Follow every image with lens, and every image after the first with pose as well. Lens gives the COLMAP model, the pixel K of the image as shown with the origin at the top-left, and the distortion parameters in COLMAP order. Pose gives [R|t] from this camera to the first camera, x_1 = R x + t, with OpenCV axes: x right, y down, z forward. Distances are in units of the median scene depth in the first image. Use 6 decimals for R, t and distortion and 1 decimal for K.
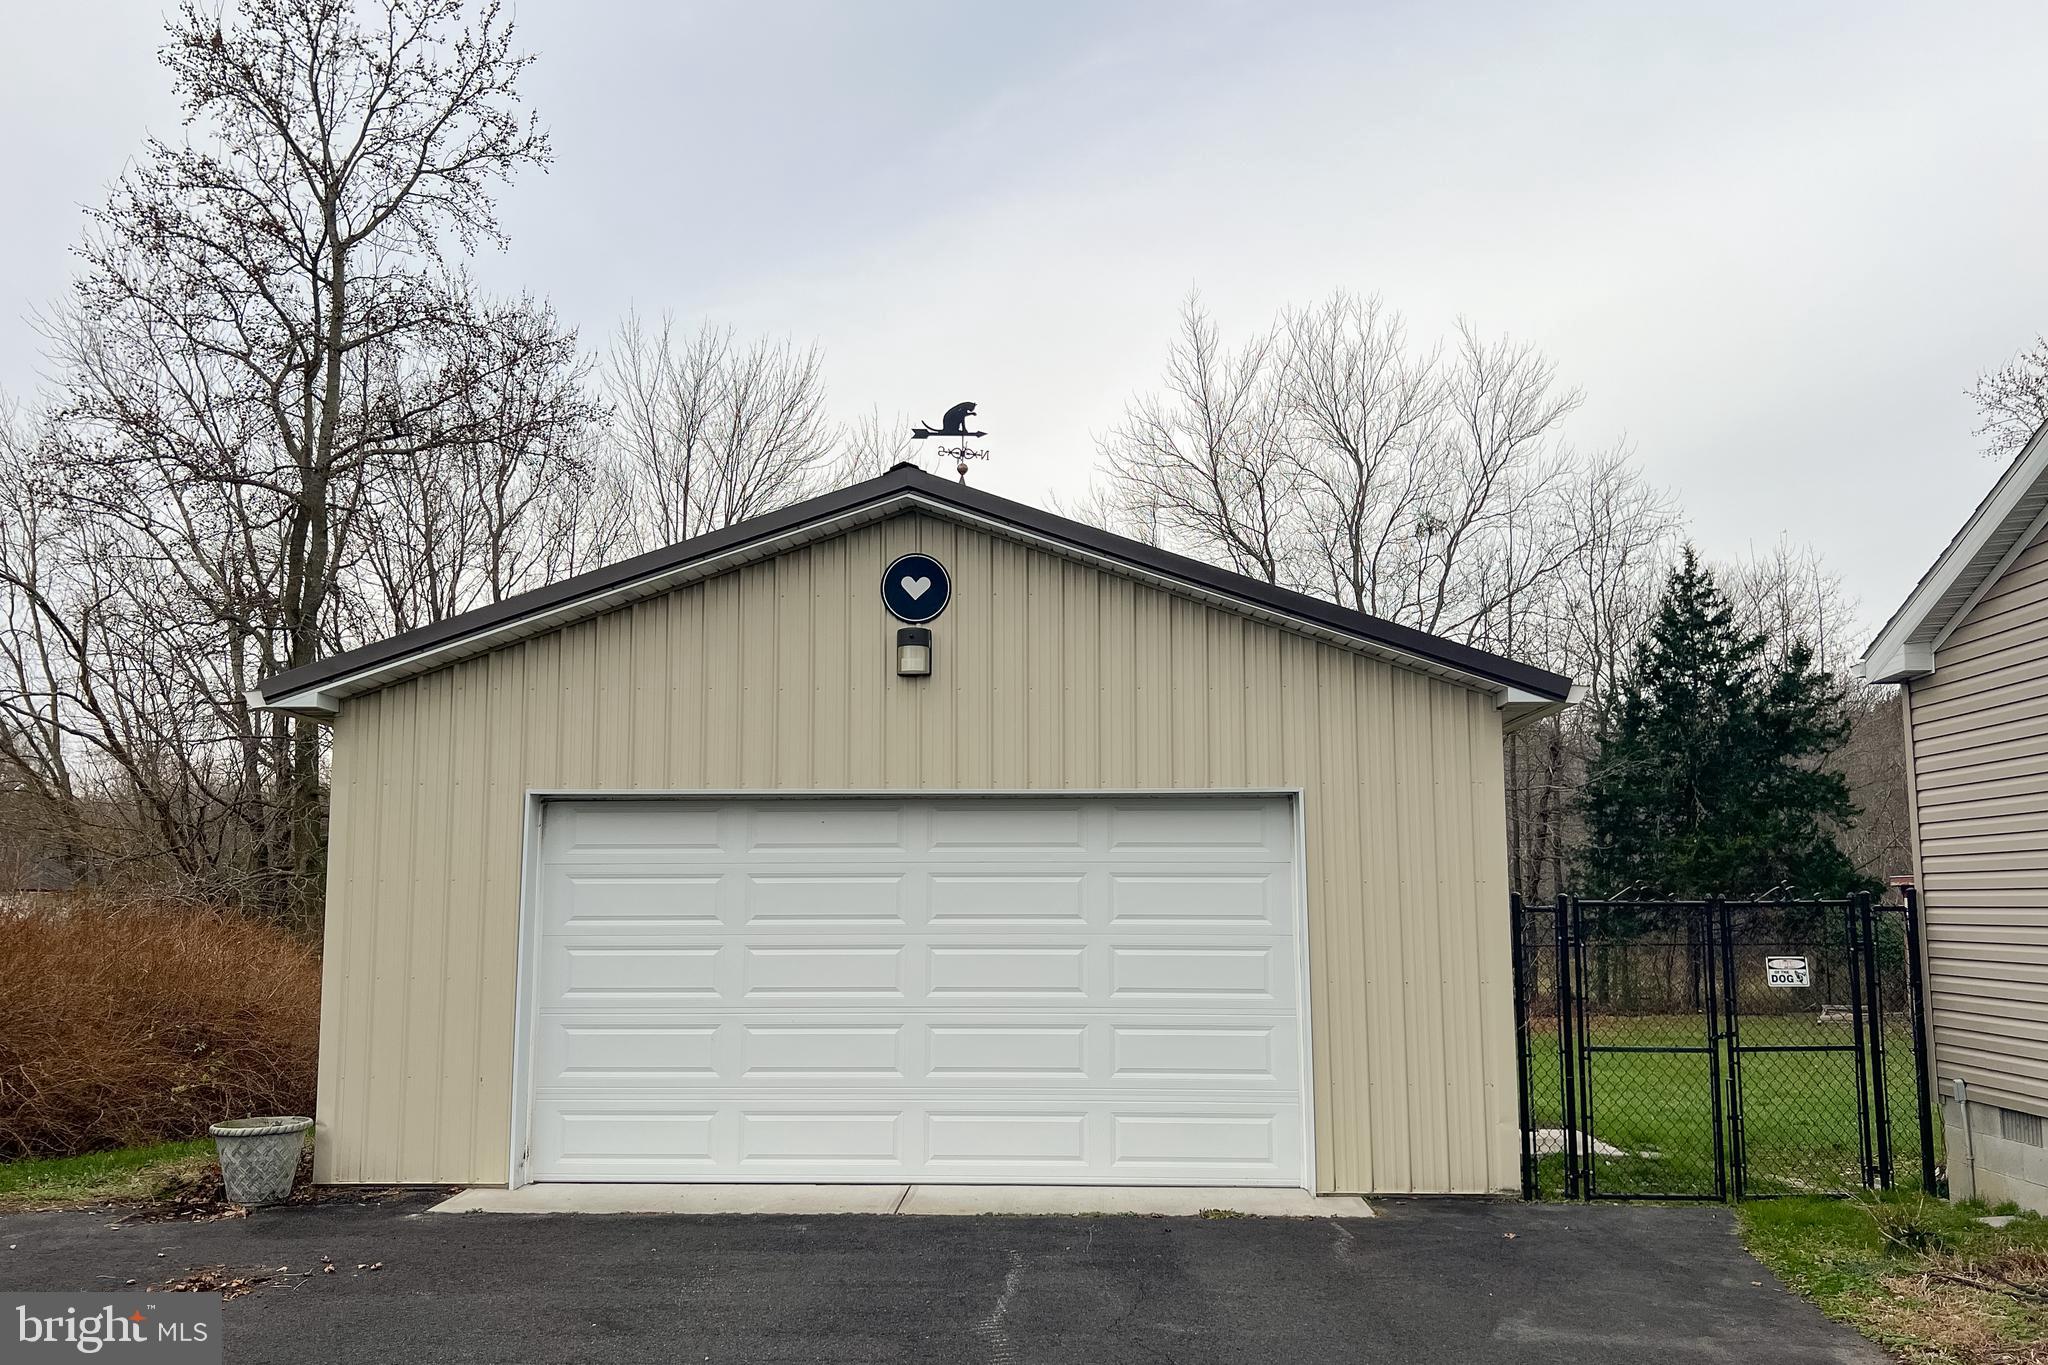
lens RADIAL K [[1552.0, 0, 1045.0], [0, 1552.0, 739.3], [0, 0, 1]] dist [0.053837, -0.029813]
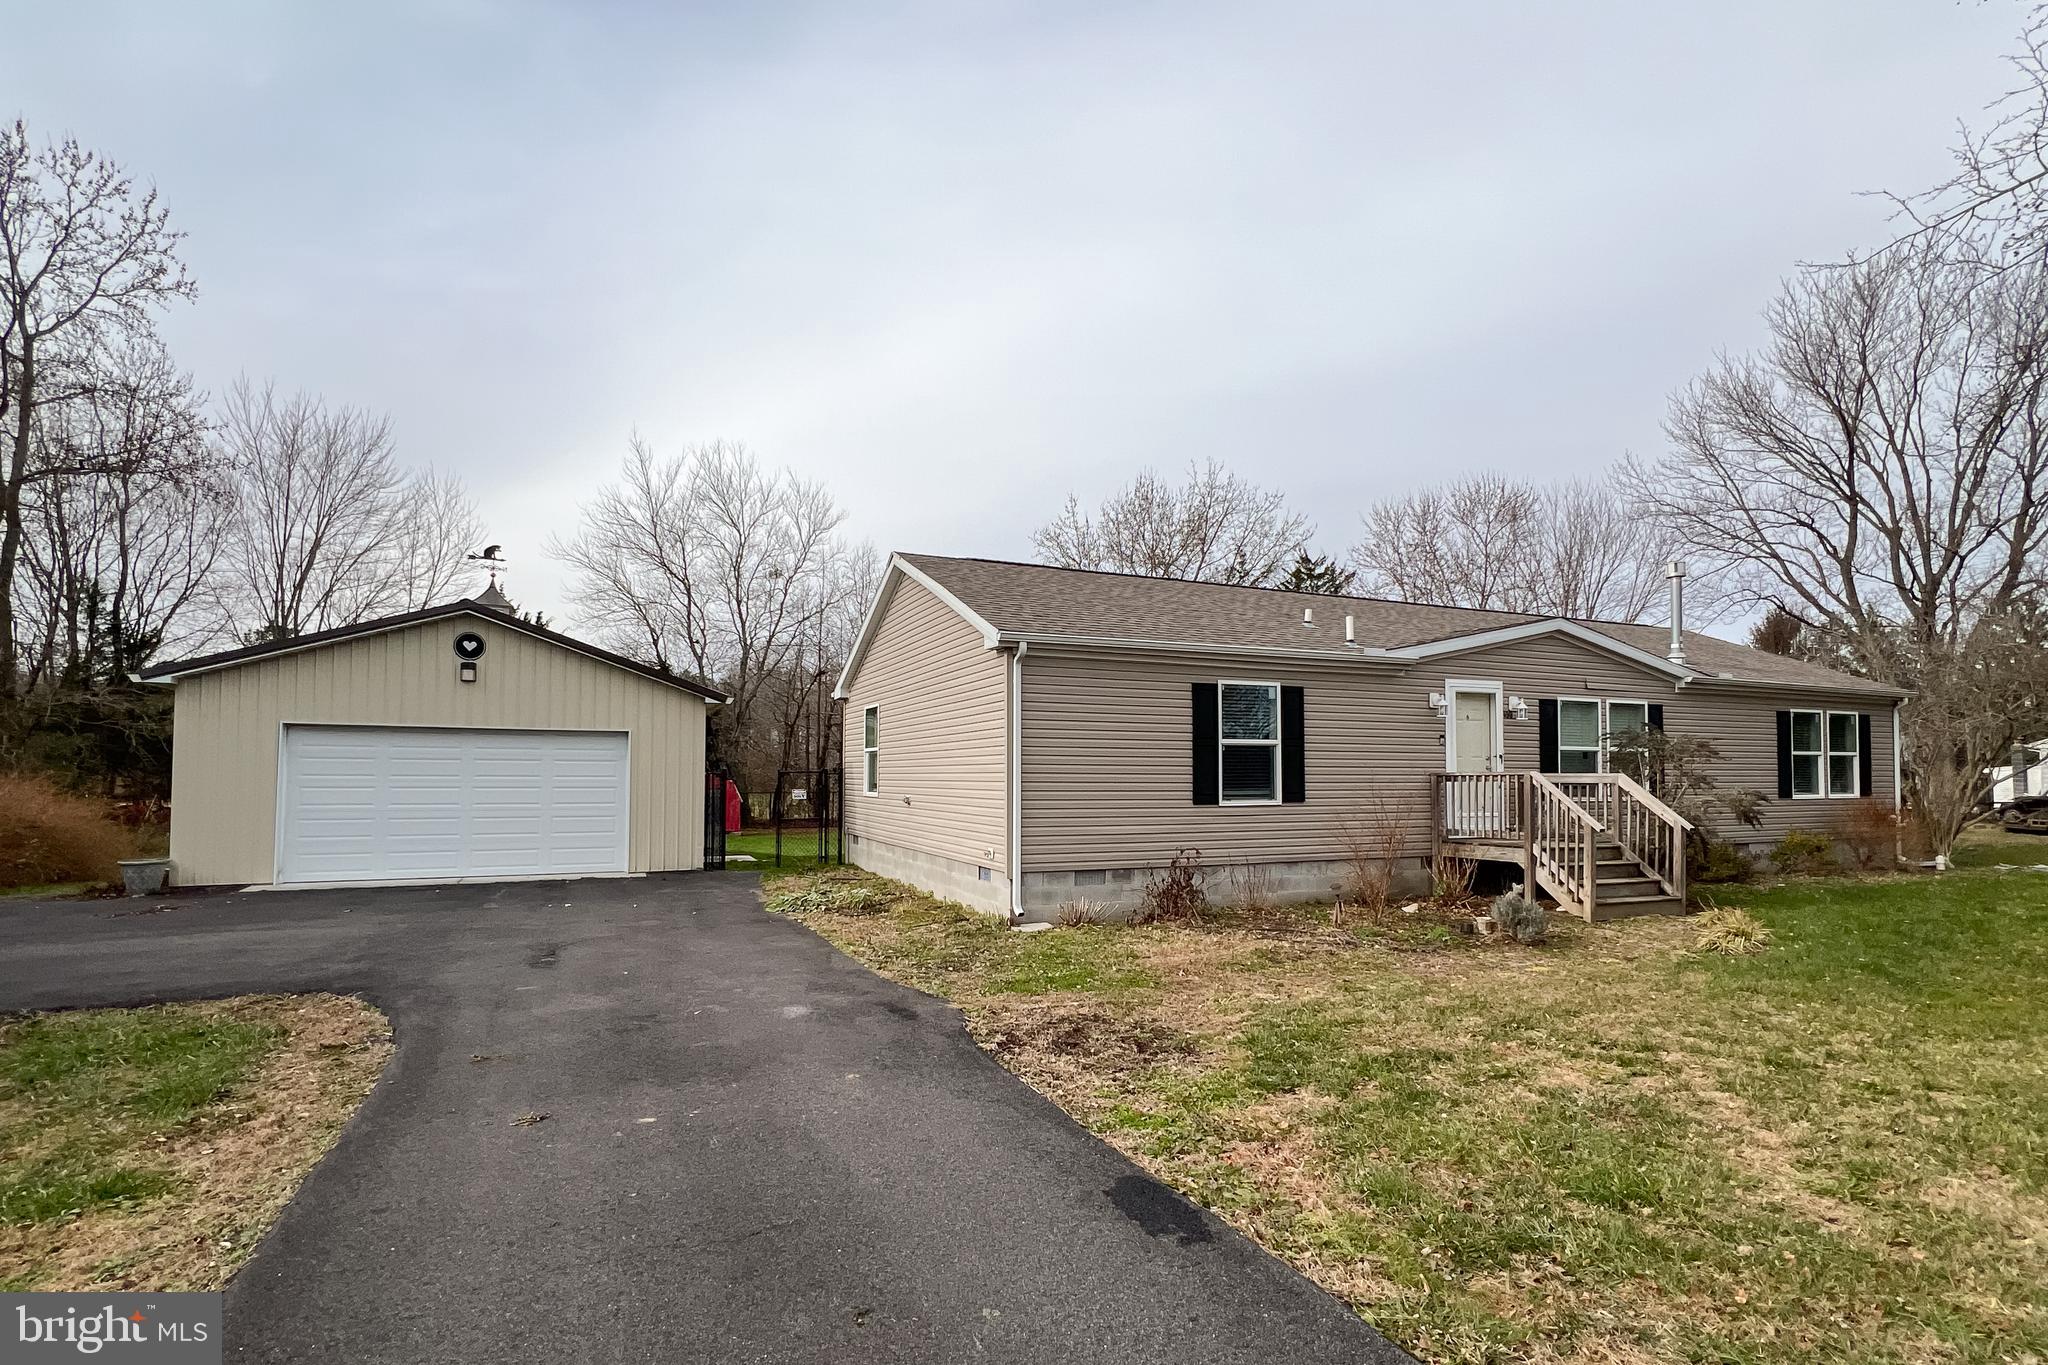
lens RADIAL K [[963.8, 0, 1031.9], [0, 963.8, 759.7], [0, 0, 1]] dist [-0.001175, 0.003290]
pose [[0.897092, 0.014392, 0.441609, 0.012448], [-0.055864, 0.995143, 0.081053, -0.023691], [-0.438298, -0.097382, 0.893539, -0.211643]]
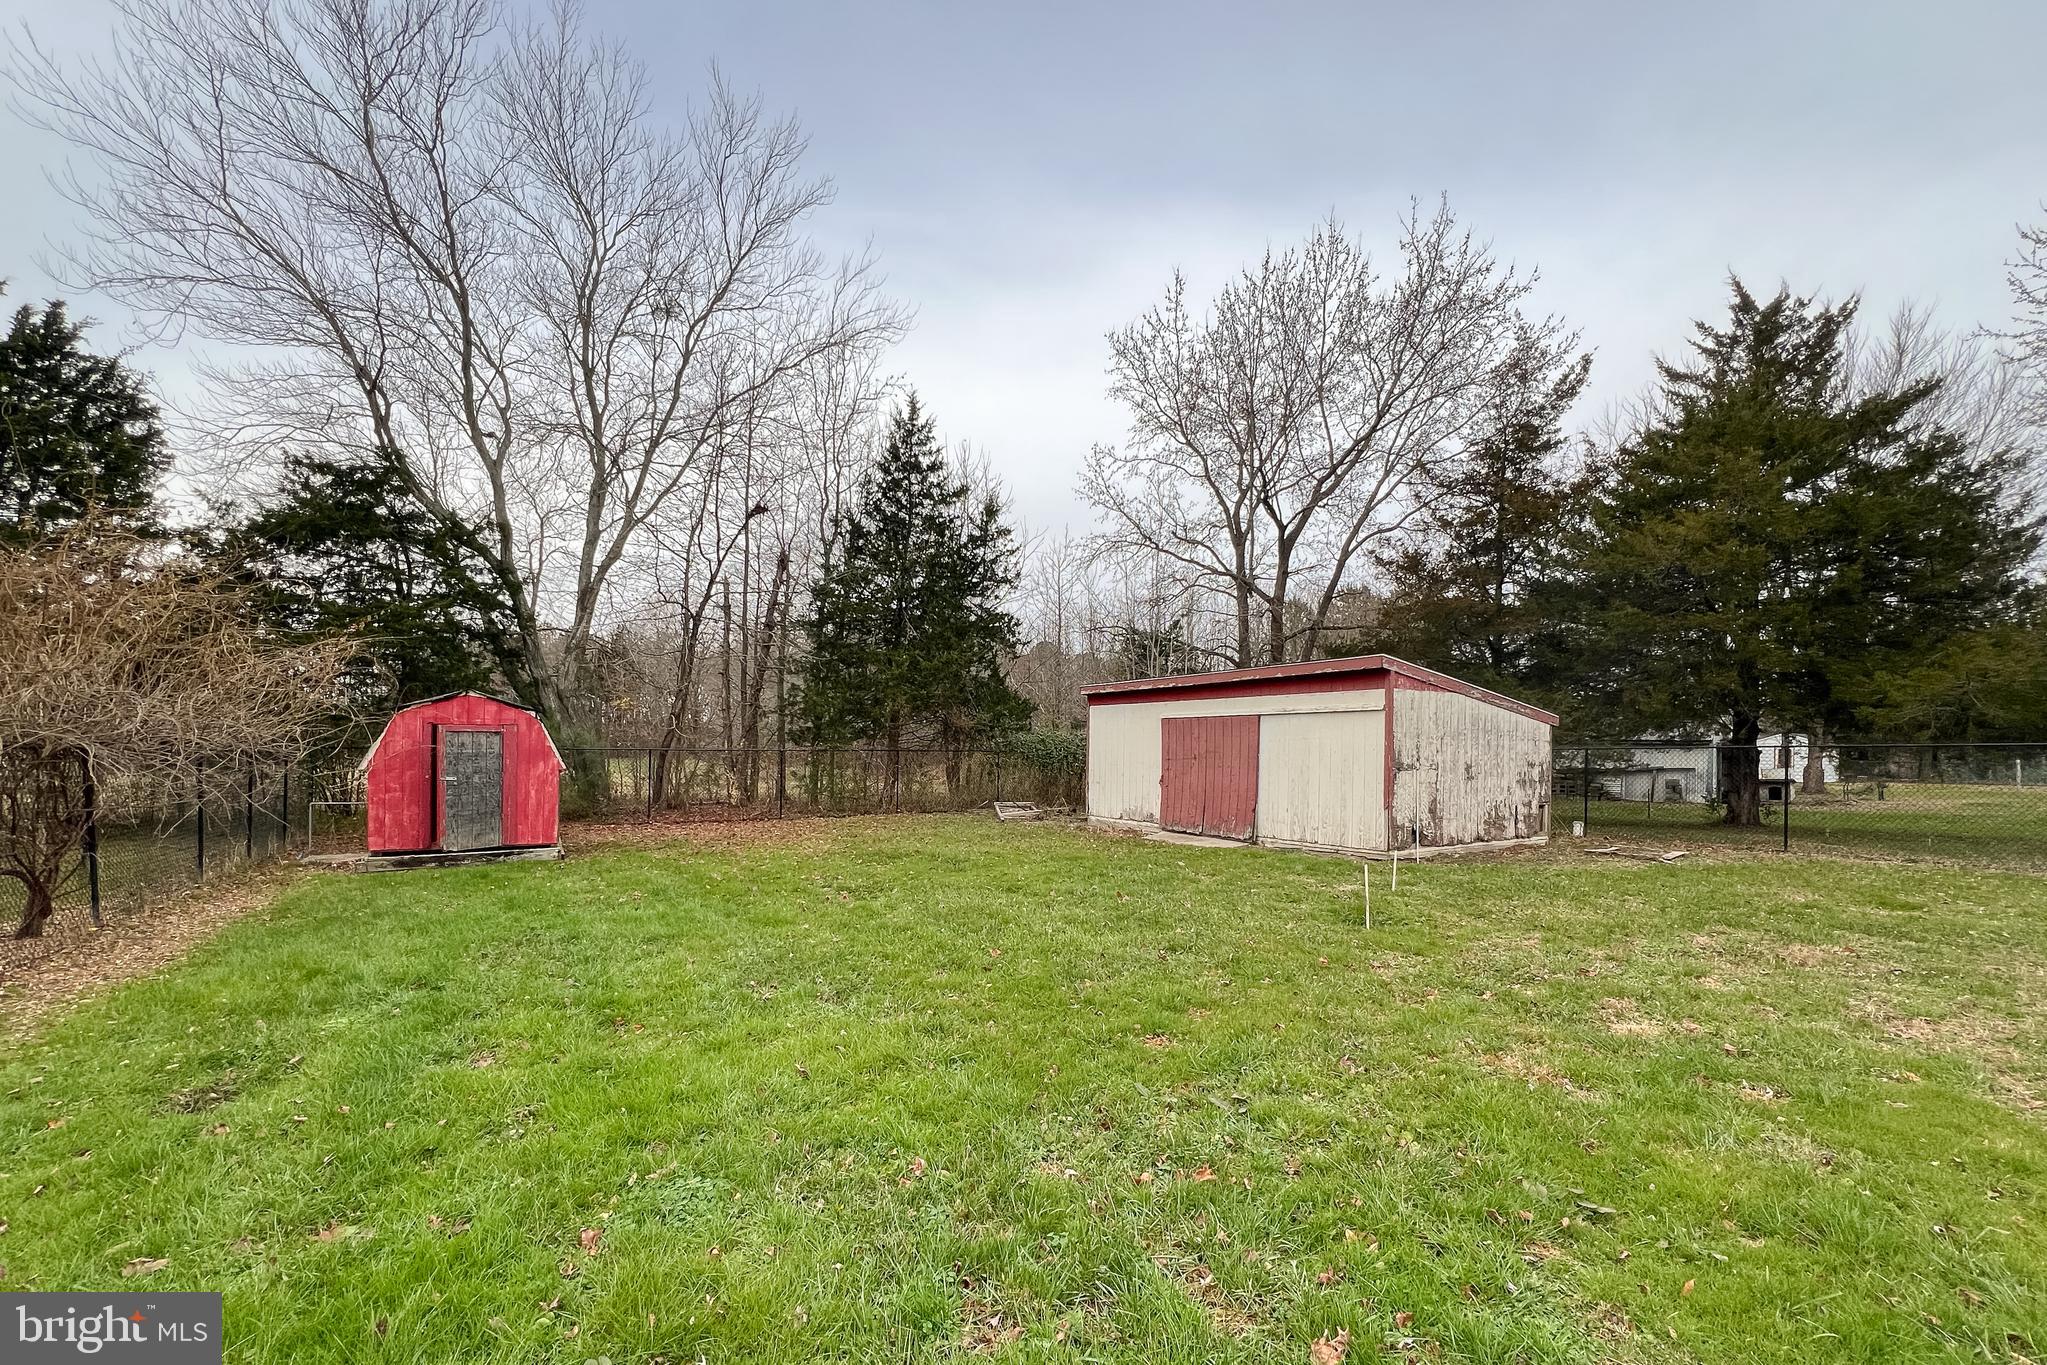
lens RADIAL K [[826.8, 0, 1028.4], [0, 826.8, 742.3], [0, 0, 1]] dist [0.002530, -0.000784]
pose [[0.820407, 0.022516, 0.571336, 0.153523], [-0.084579, 0.993011, 0.082318, 0.067529], [-0.565490, -0.115857, 0.816577, 0.459798]]
